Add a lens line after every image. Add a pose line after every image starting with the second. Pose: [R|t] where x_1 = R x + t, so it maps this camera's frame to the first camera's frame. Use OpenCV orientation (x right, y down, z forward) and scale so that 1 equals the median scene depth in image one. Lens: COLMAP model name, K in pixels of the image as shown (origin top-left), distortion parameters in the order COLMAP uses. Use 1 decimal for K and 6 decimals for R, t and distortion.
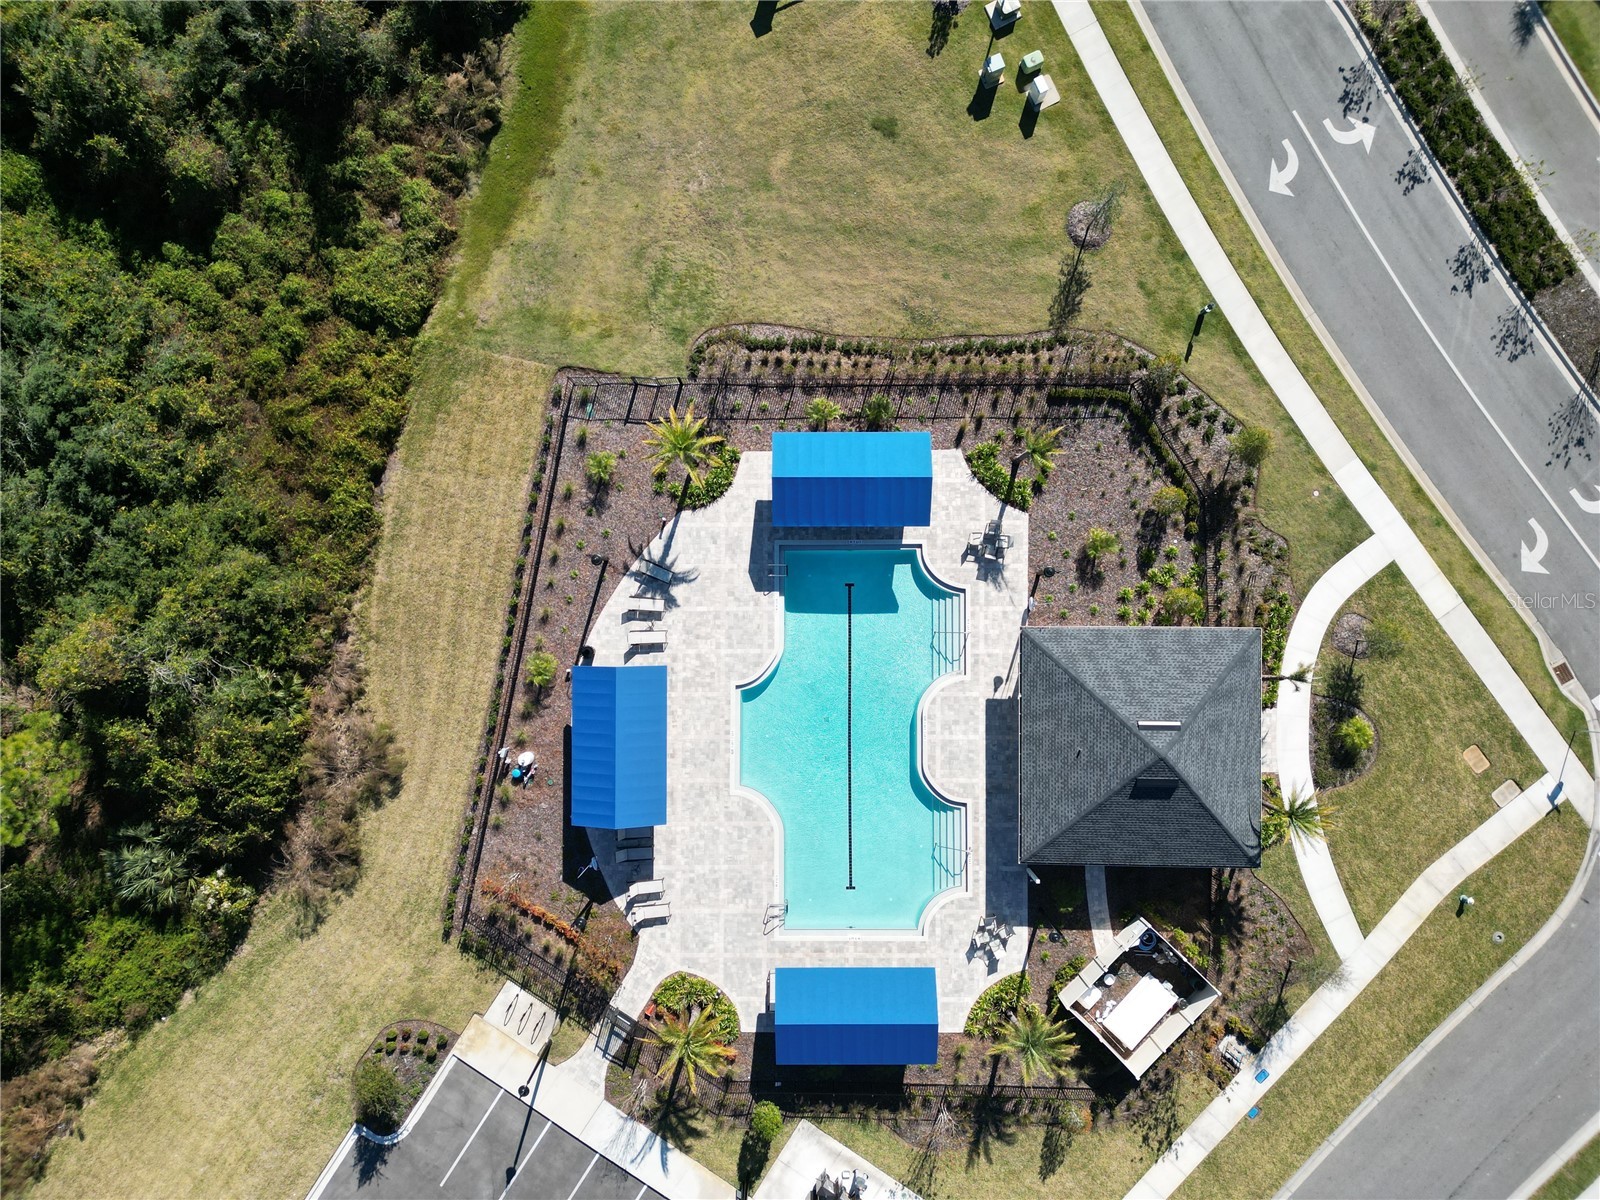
lens RADIAL K [[1118.9, 0, 791.7], [0, 1118.9, 601.2], [0, 0, 1]] dist [0.088561, -0.087523]
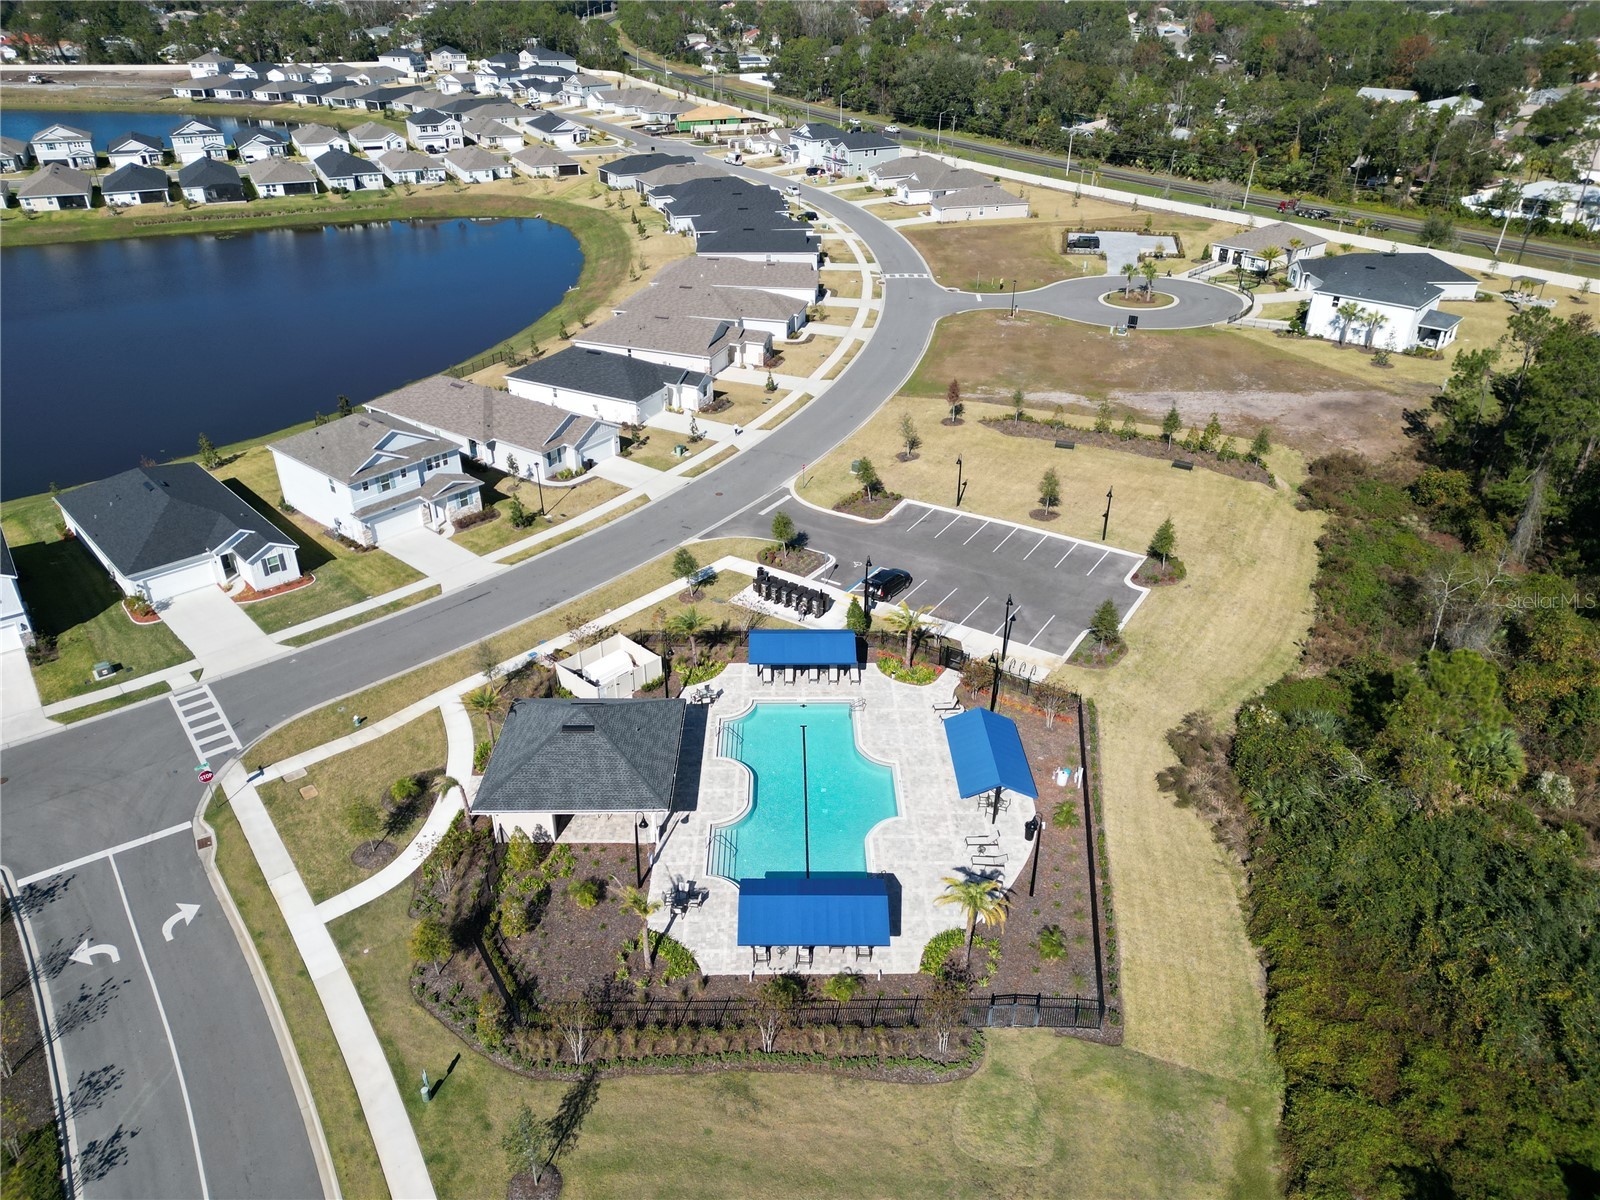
lens RADIAL K [[1118.6, 0, 792.0], [0, 1118.6, 596.7], [0, 0, 1]] dist [0.079549, -0.068901]
pose [[-0.999922, -0.003541, -0.012012, 0.084182], [-0.008864, -0.477428, 0.878626, -0.868679], [-0.008847, 0.878664, 0.477360, 0.212566]]
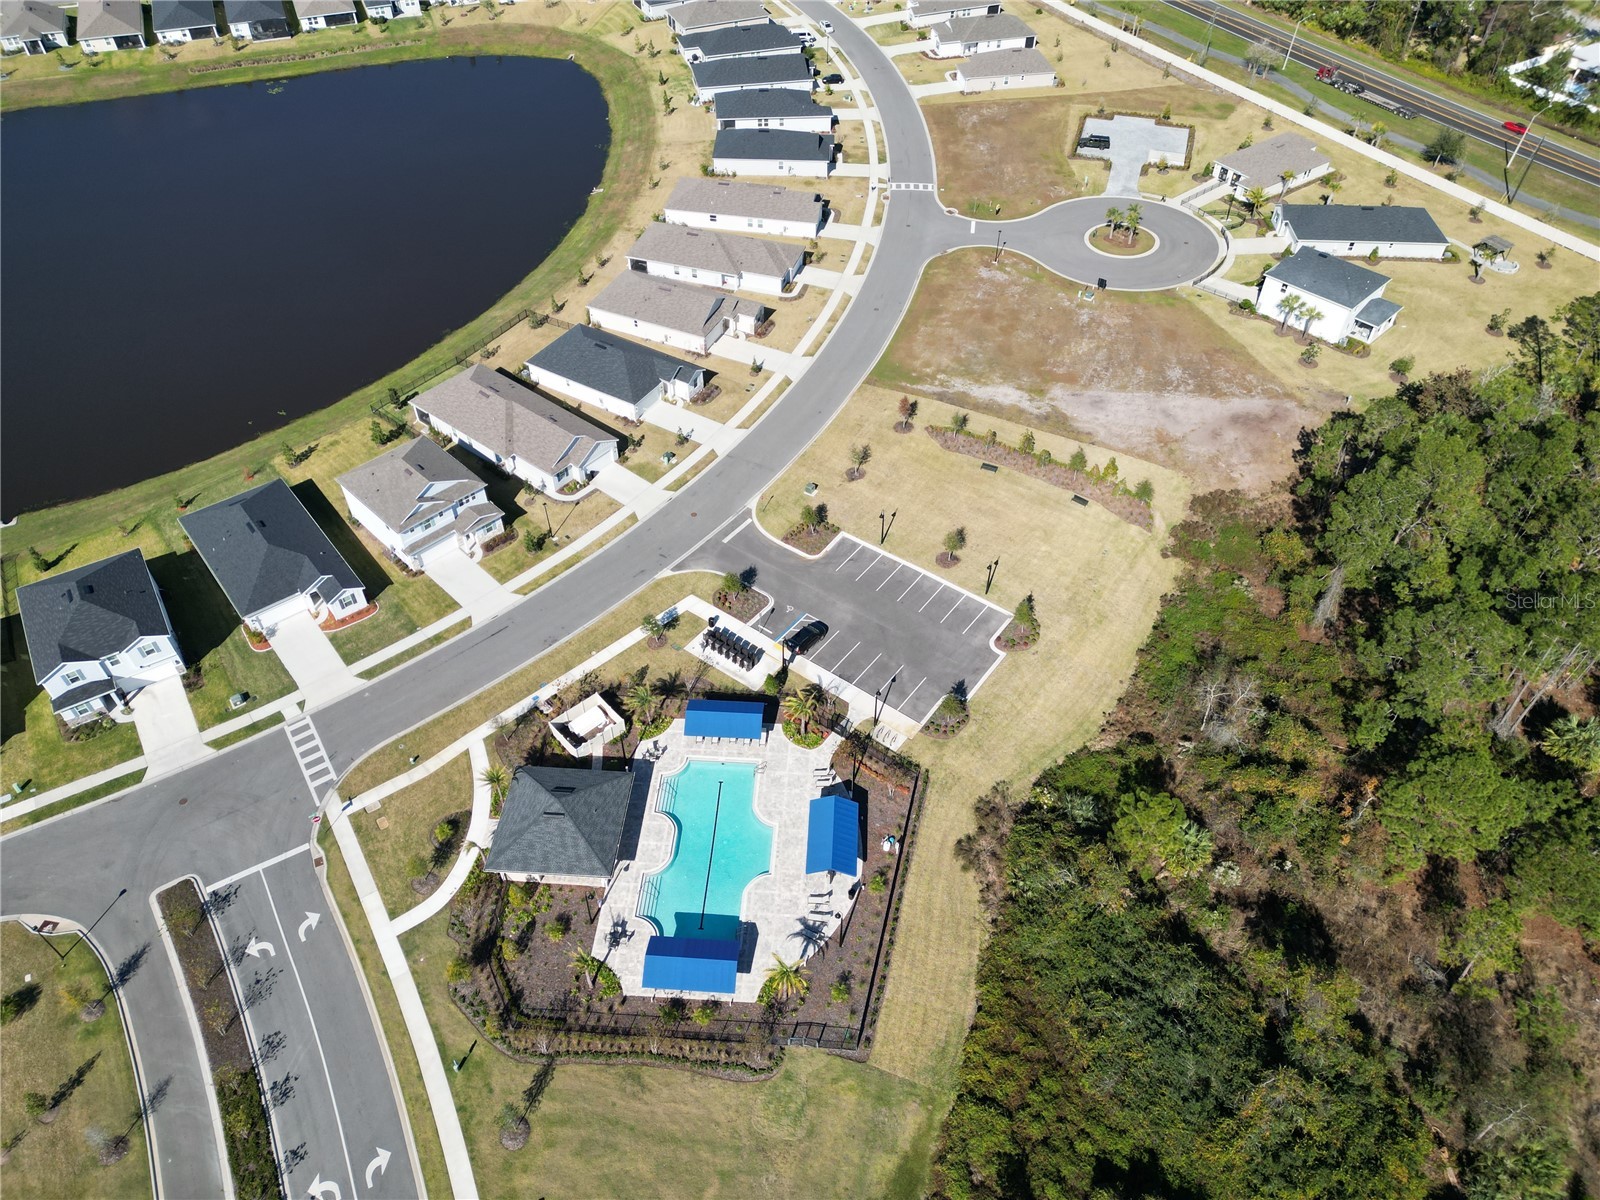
lens RADIAL K [[1118.9, 0, 791.7], [0, 1118.9, 601.2], [0, 0, 1]] dist [0.088561, -0.087523]
pose [[-0.997656, -0.051175, 0.045433, -0.141846], [0.068315, -0.705839, 0.705070, -0.884236], [-0.004013, 0.706521, 0.707681, -0.590148]]
